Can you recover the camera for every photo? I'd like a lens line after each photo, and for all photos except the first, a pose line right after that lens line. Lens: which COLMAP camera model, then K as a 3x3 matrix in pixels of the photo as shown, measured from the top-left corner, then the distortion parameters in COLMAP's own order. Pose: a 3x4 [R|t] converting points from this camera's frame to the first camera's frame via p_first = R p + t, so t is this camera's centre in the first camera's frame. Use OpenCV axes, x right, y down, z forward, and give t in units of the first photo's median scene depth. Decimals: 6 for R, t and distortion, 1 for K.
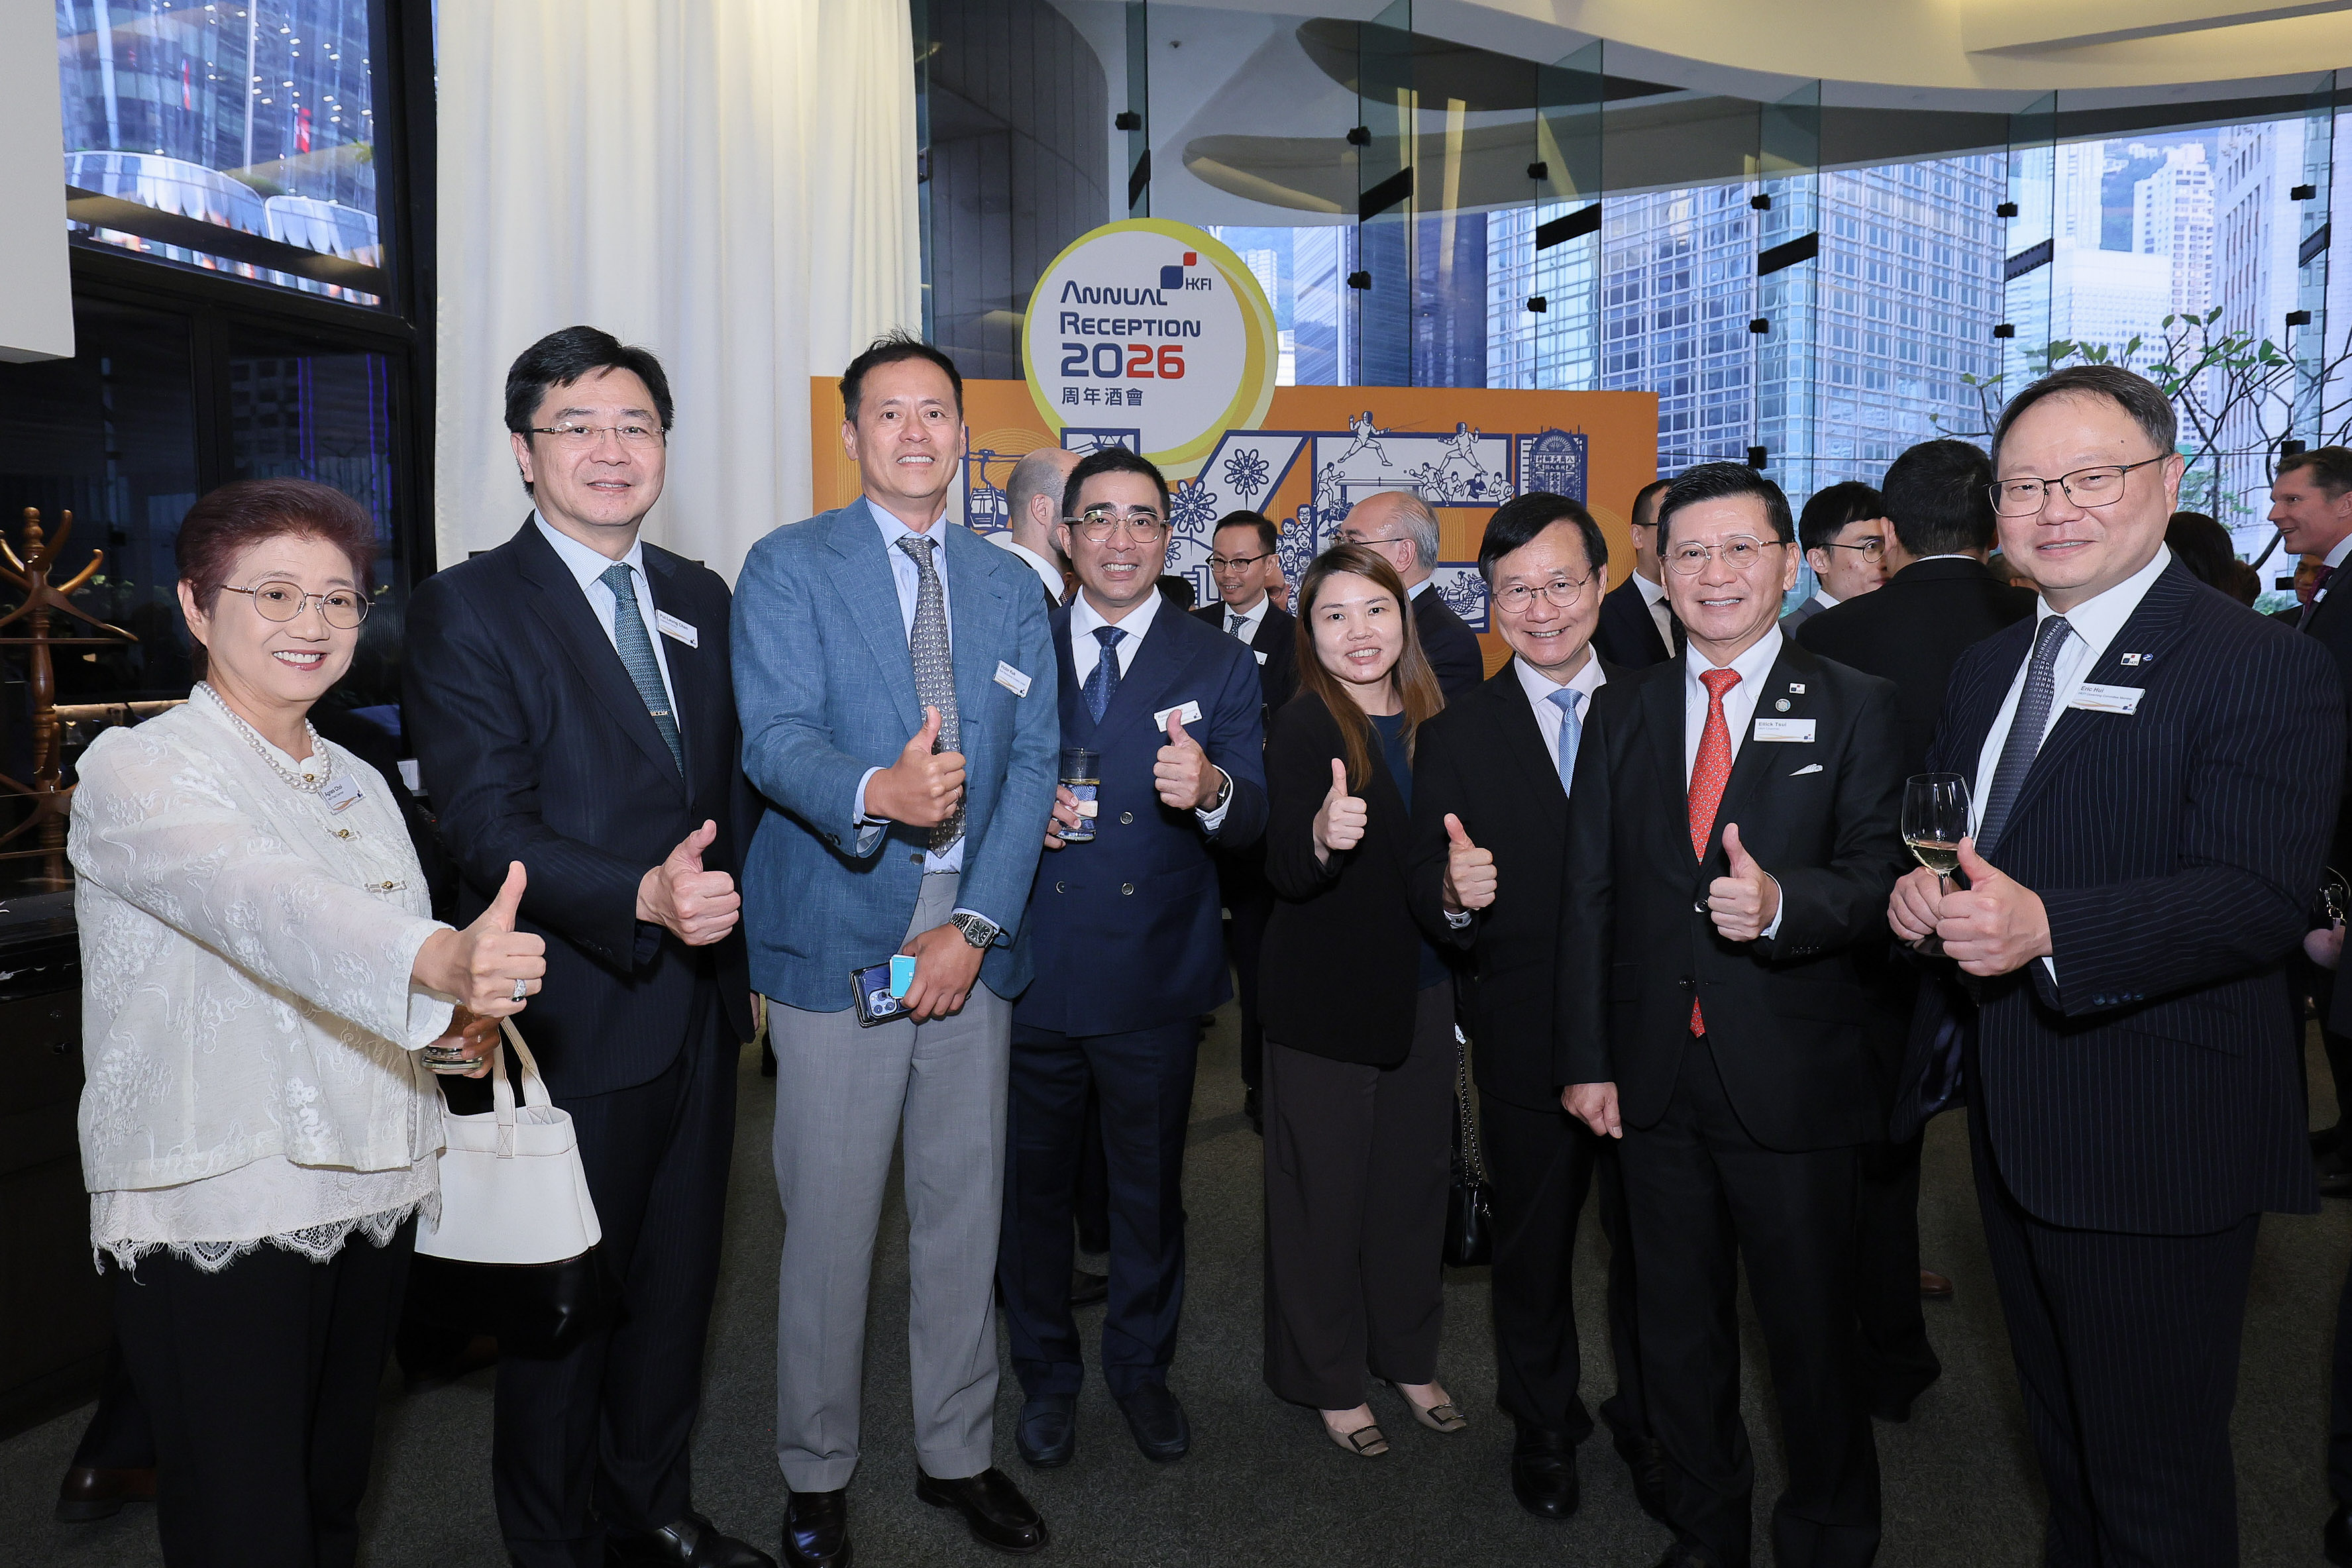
lens RADIAL K [[1452.8, 0, 1182.6], [0, 1452.8, 746.4], [0, 0, 1]] dist [0.000591, -0.000689]
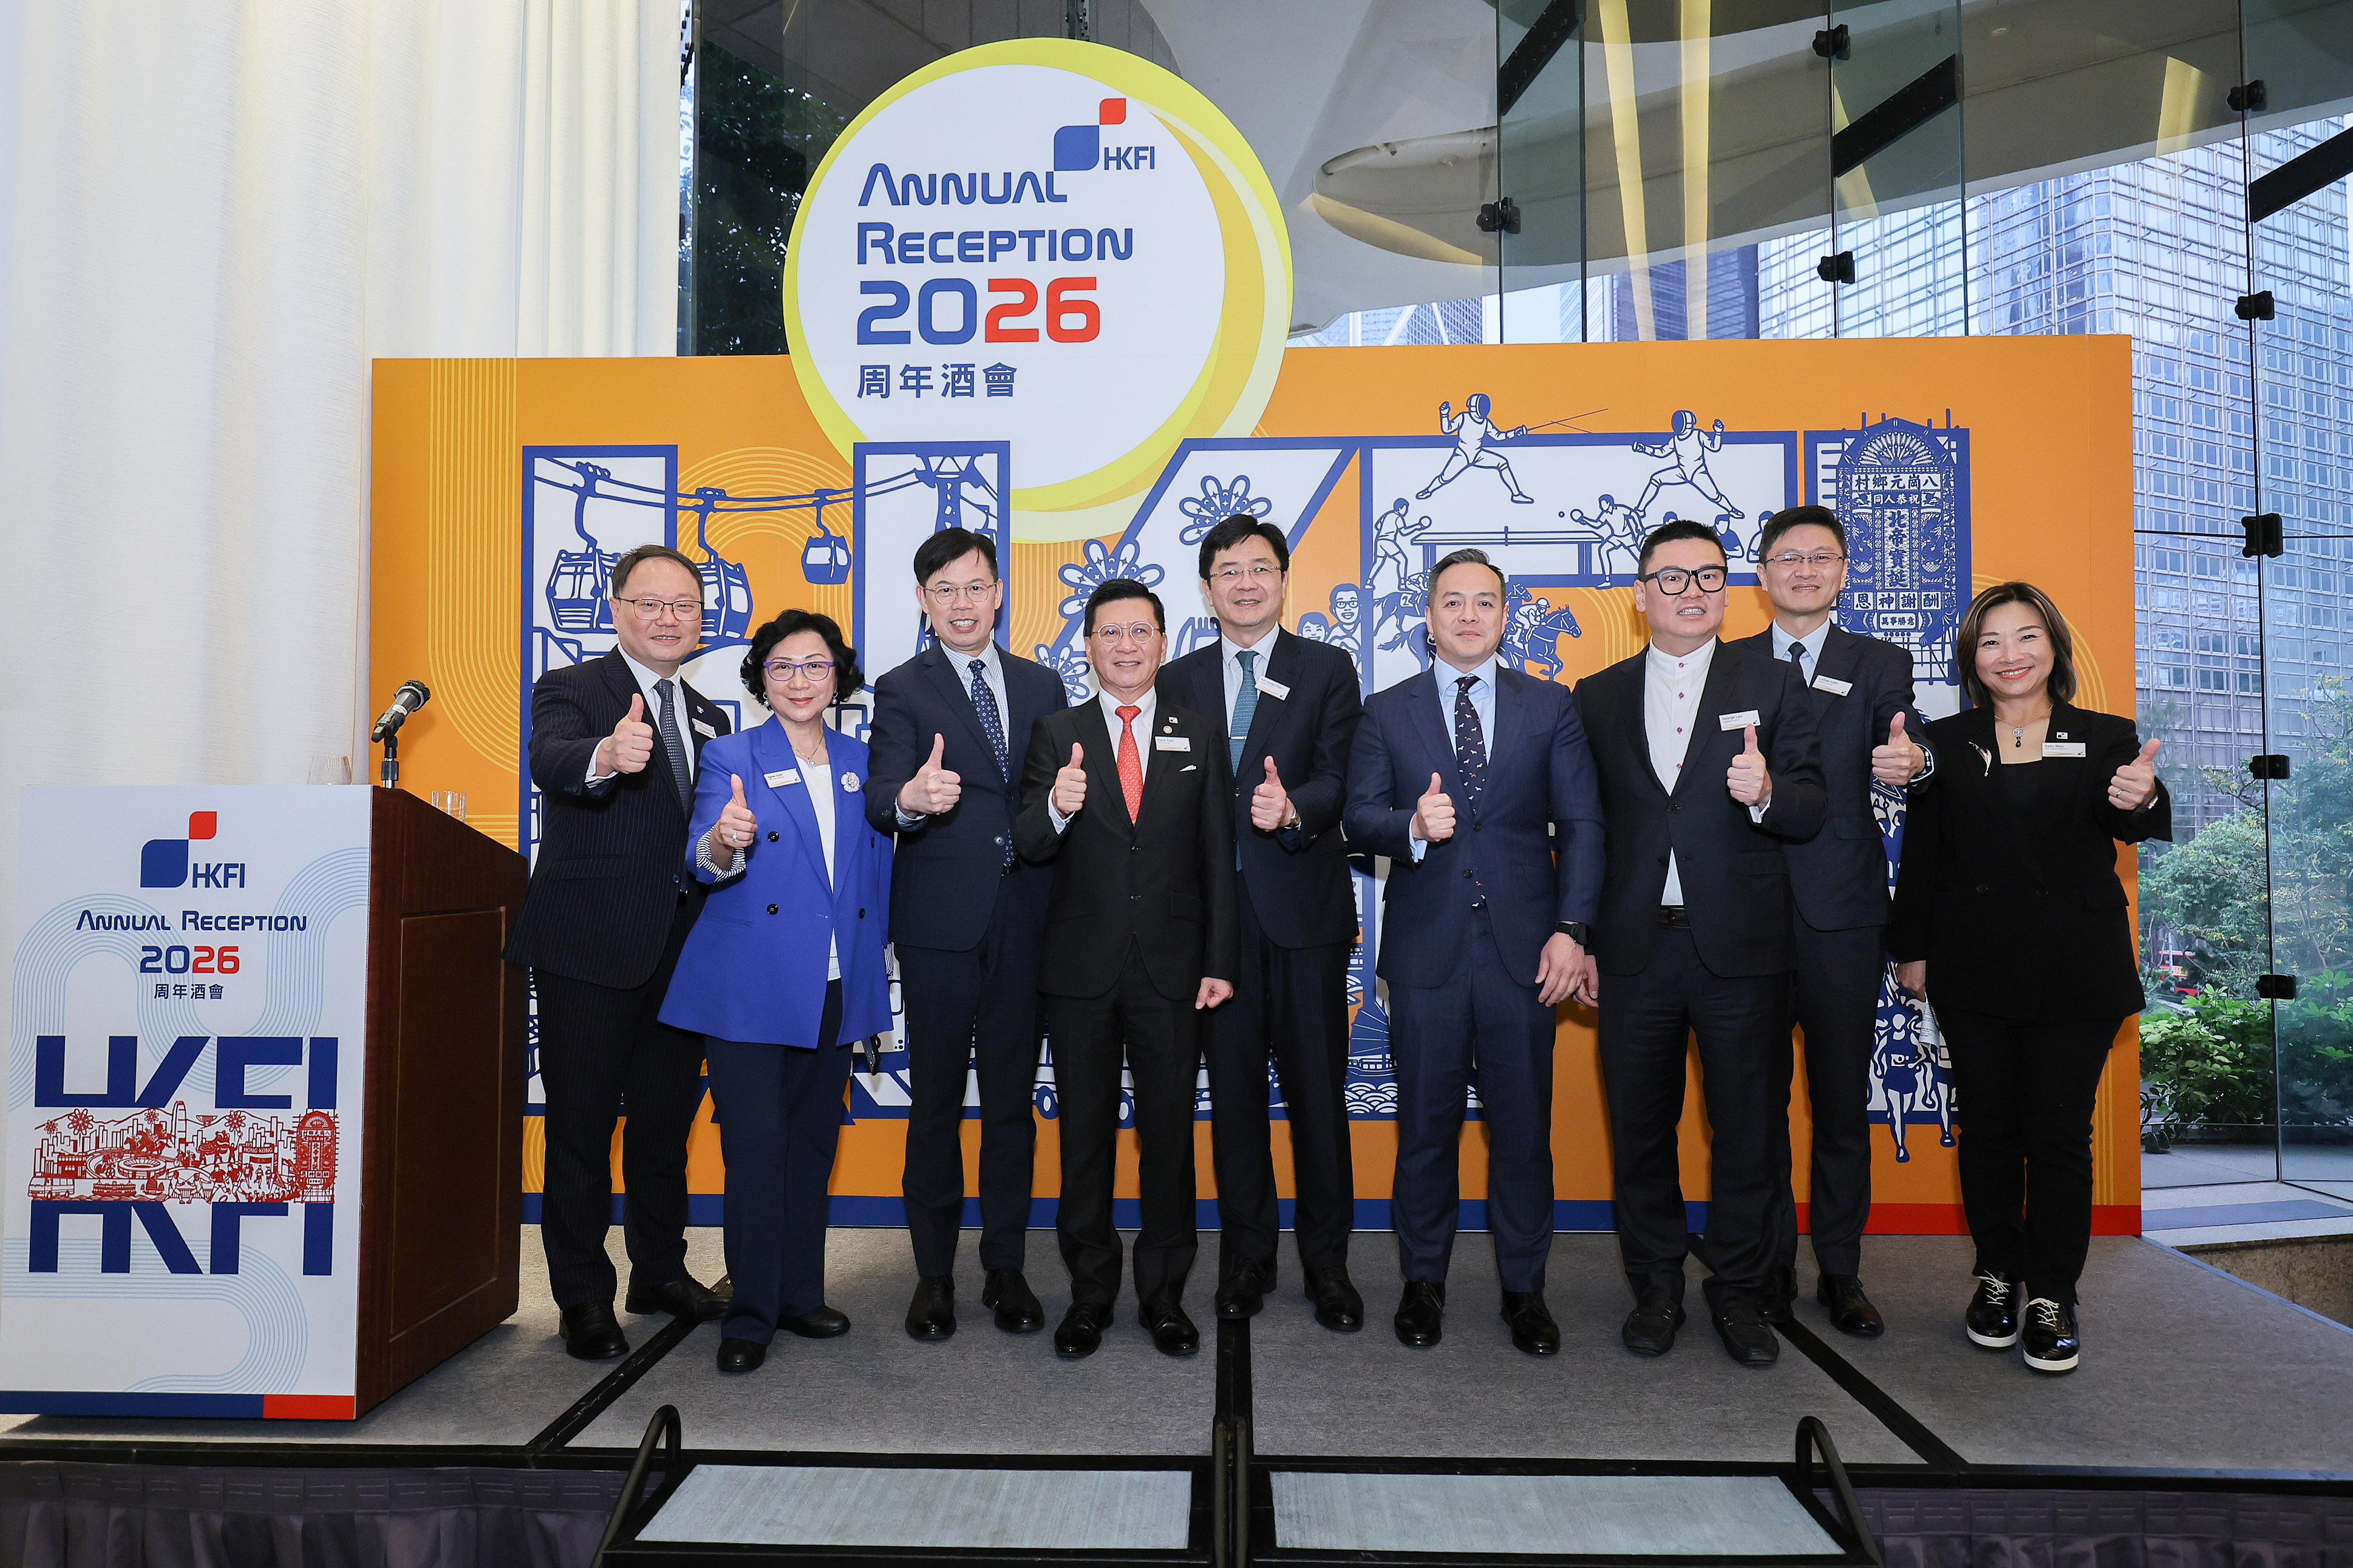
lens RADIAL K [[1435.1, 0, 1170.4], [0, 1435.1, 786.0], [0, 0, 1]] dist [0.003832, -0.003861]
pose [[0.981820, 0.000611, -0.189812, 0.118649], [-0.020753, 0.994346, -0.104145, -0.048477], [0.188675, 0.106190, 0.976281, 0.531679]]
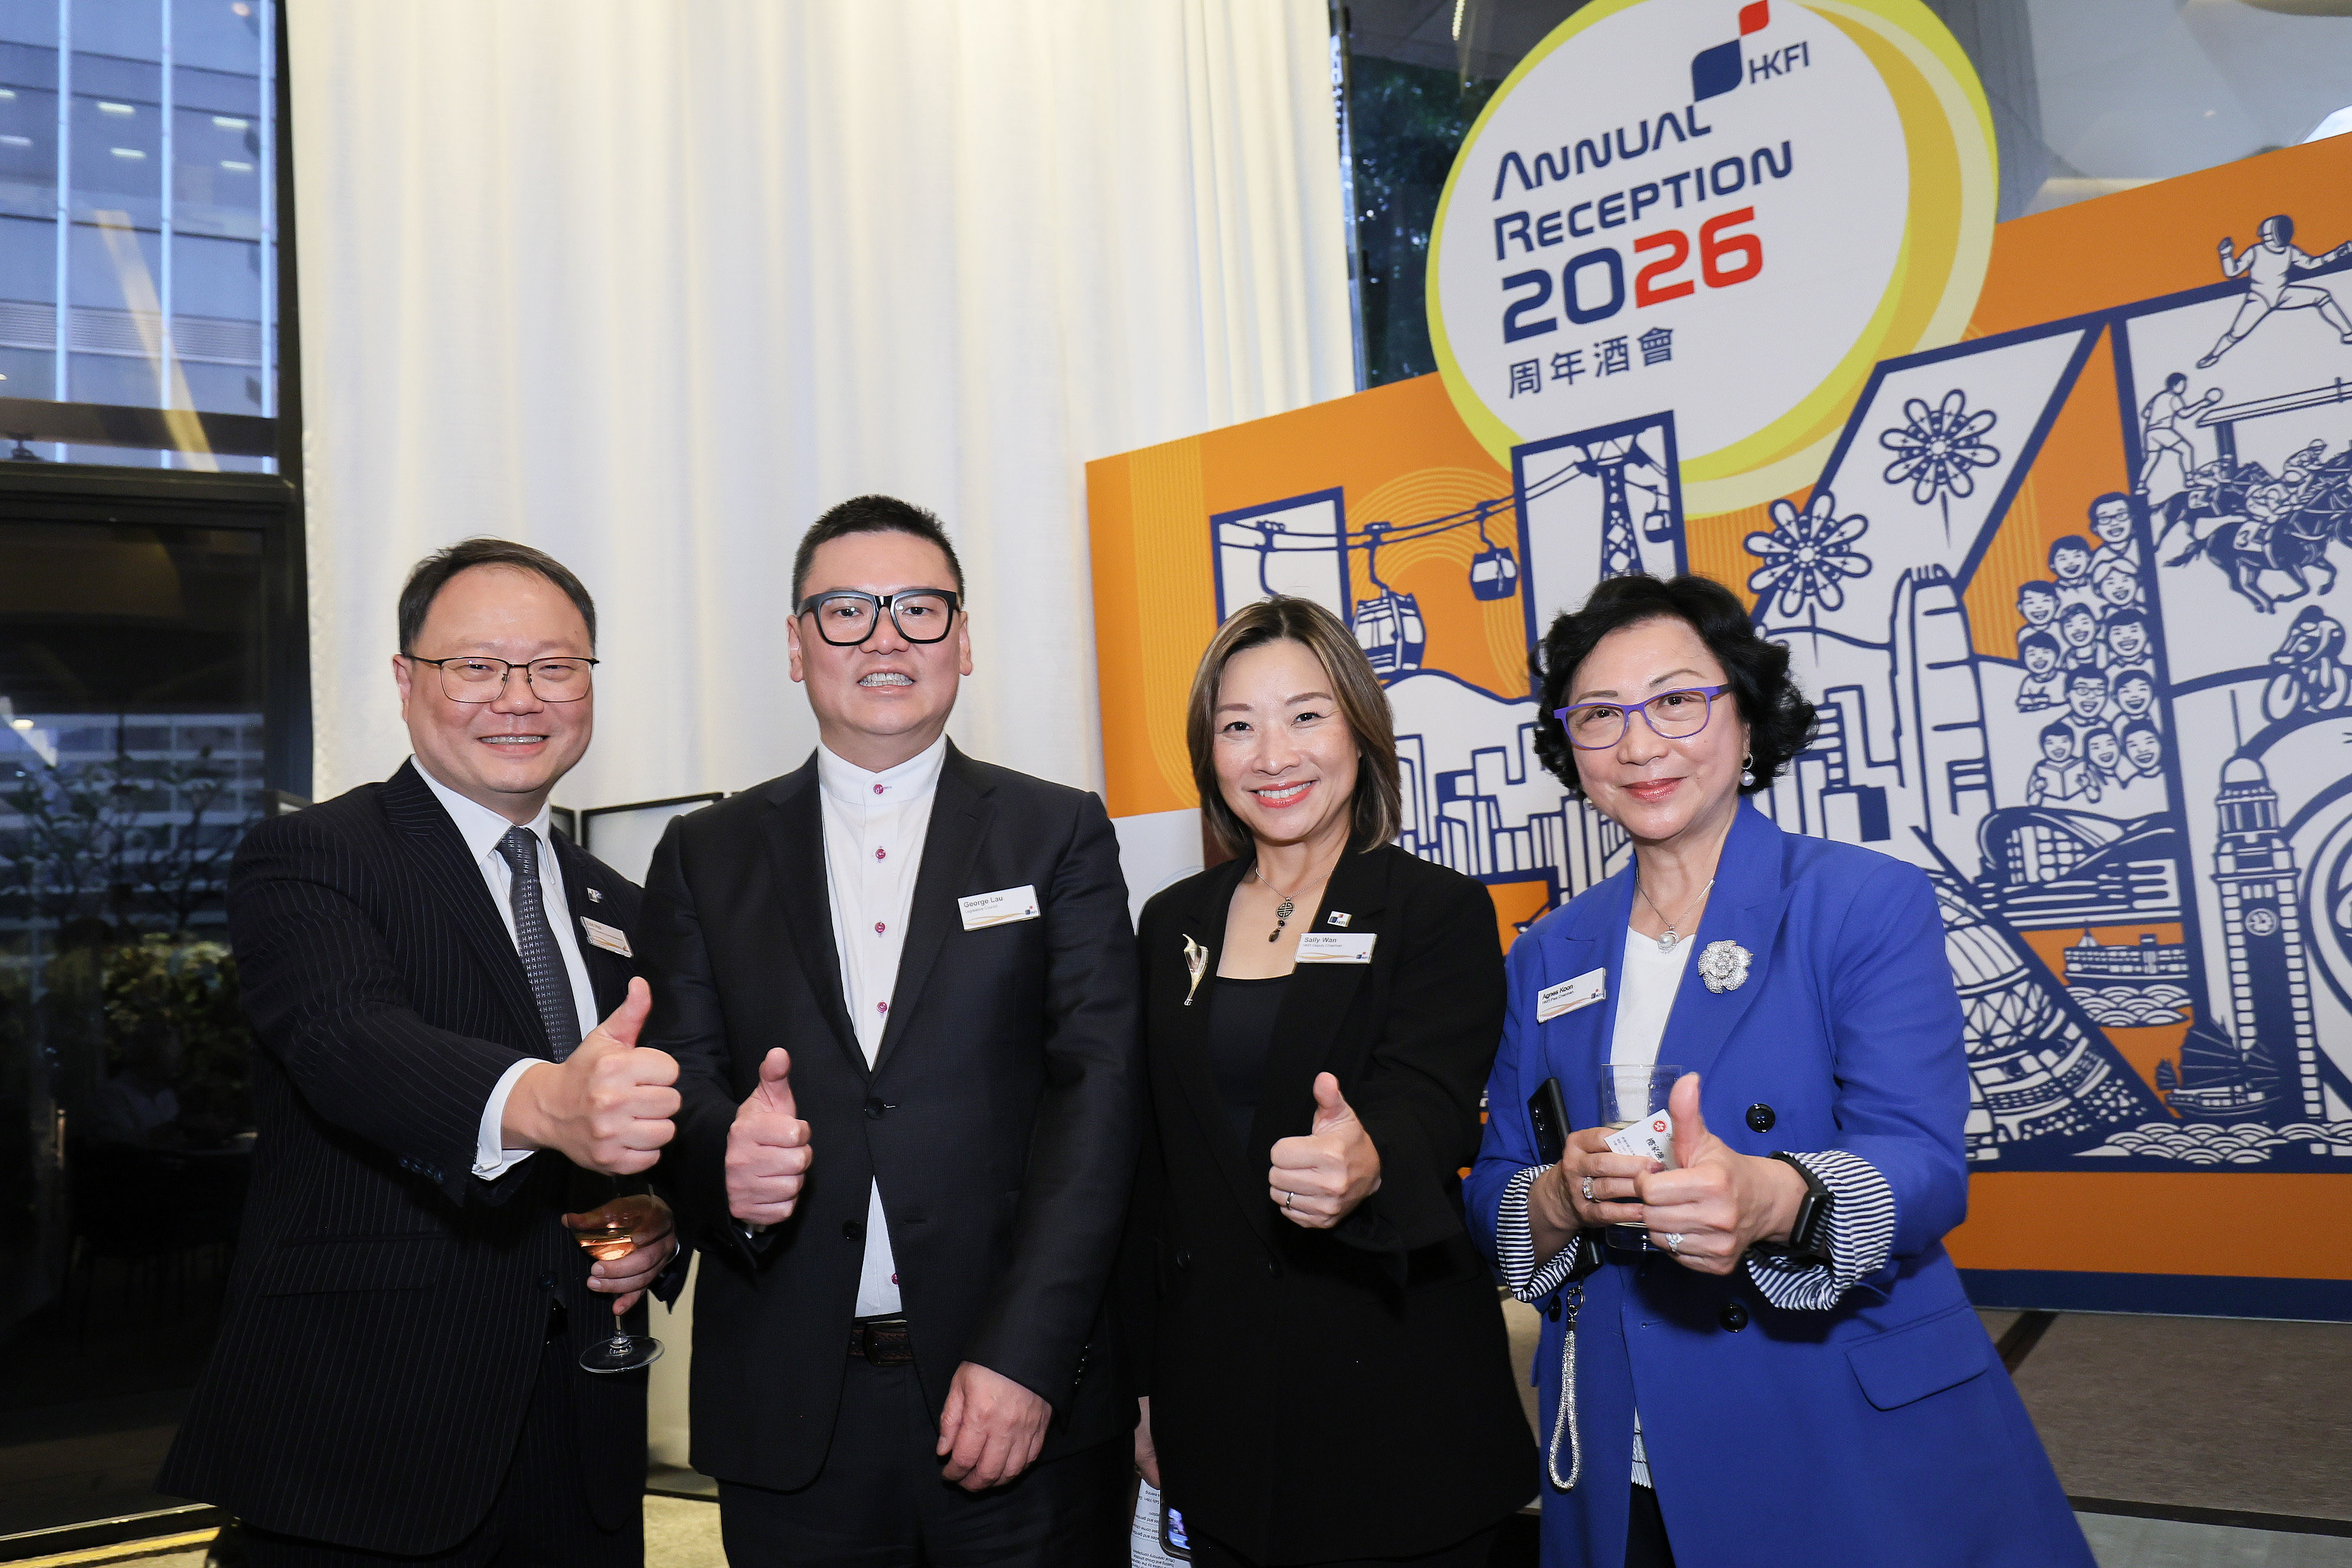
lens RADIAL K [[1784.8, 0, 1164.7], [0, 1784.8, 794.5], [0, 0, 1]] dist [0.000459, -0.001064]
pose [[0.732508, -0.105800, -0.672487, 0.213323], [0.006179, 0.988842, -0.148841, -0.018147], [0.680731, 0.104872, 0.724988, 0.496703]]
